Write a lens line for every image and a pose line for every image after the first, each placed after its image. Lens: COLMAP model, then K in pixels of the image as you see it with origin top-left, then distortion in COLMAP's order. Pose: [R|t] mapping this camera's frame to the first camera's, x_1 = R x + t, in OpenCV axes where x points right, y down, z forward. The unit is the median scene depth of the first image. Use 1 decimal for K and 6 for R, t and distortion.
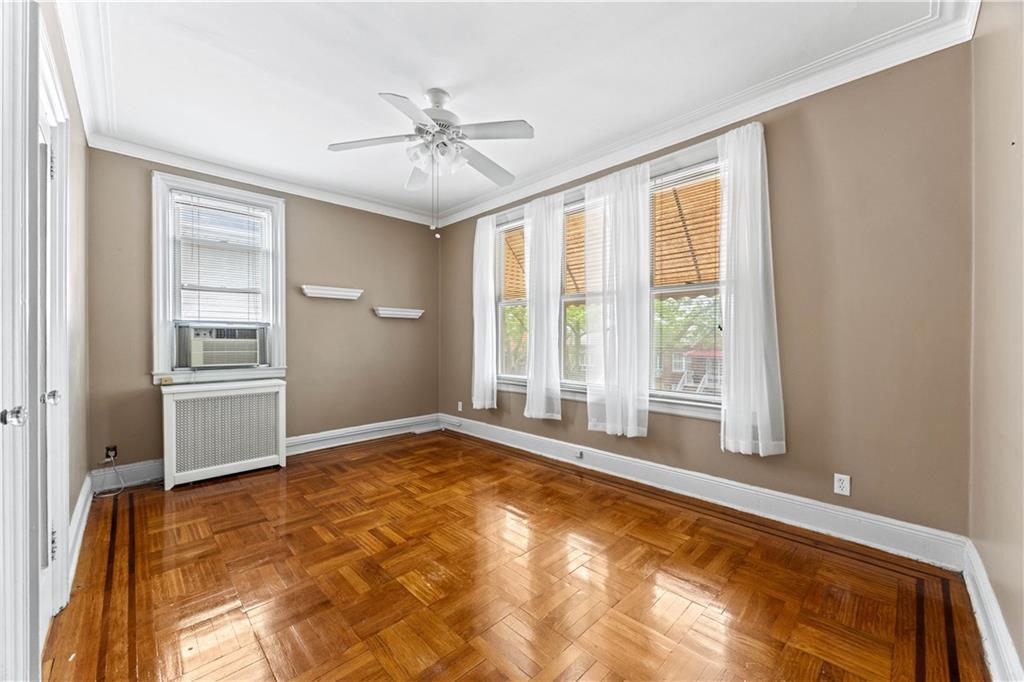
lens RADIAL K [[394.1, 0, 510.9], [0, 394.1, 339.0], [0, 0, 1]] dist [-0.002223, -0.000331]
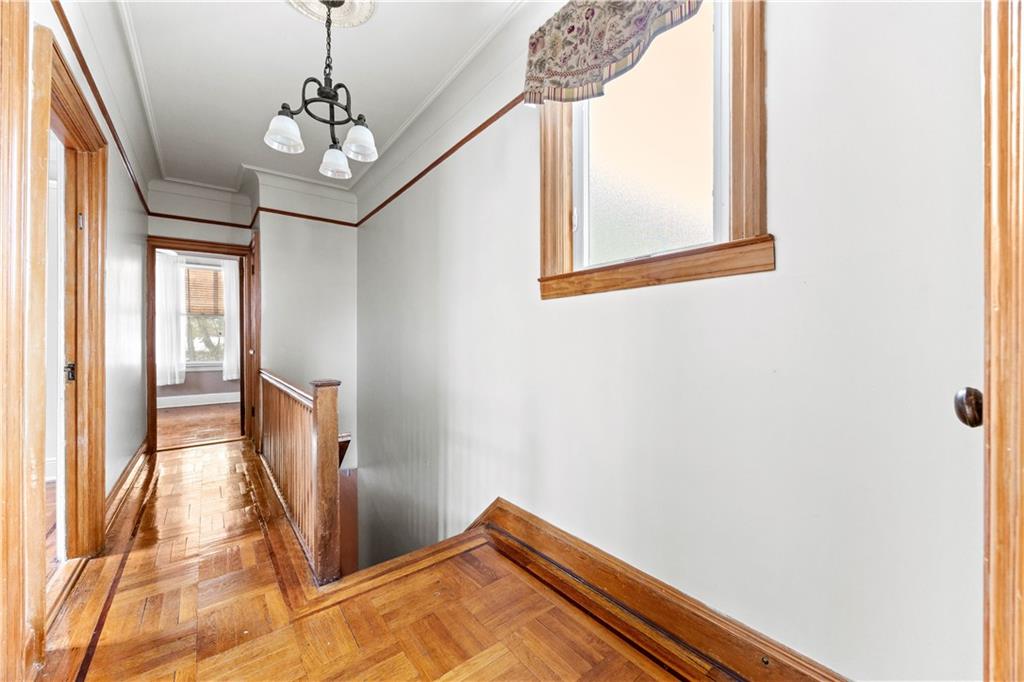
lens RADIAL K [[394.1, 0, 512.0], [0, 394.1, 338.2], [0, 0, 1]] dist [-0.002223, -0.000331]
pose [[0.111219, 0.000729, 0.993796, -1.626248], [-0.000787, 0.999999, -0.000645, -0.002758], [-0.993796, -0.000710, 0.111219, -1.051157]]
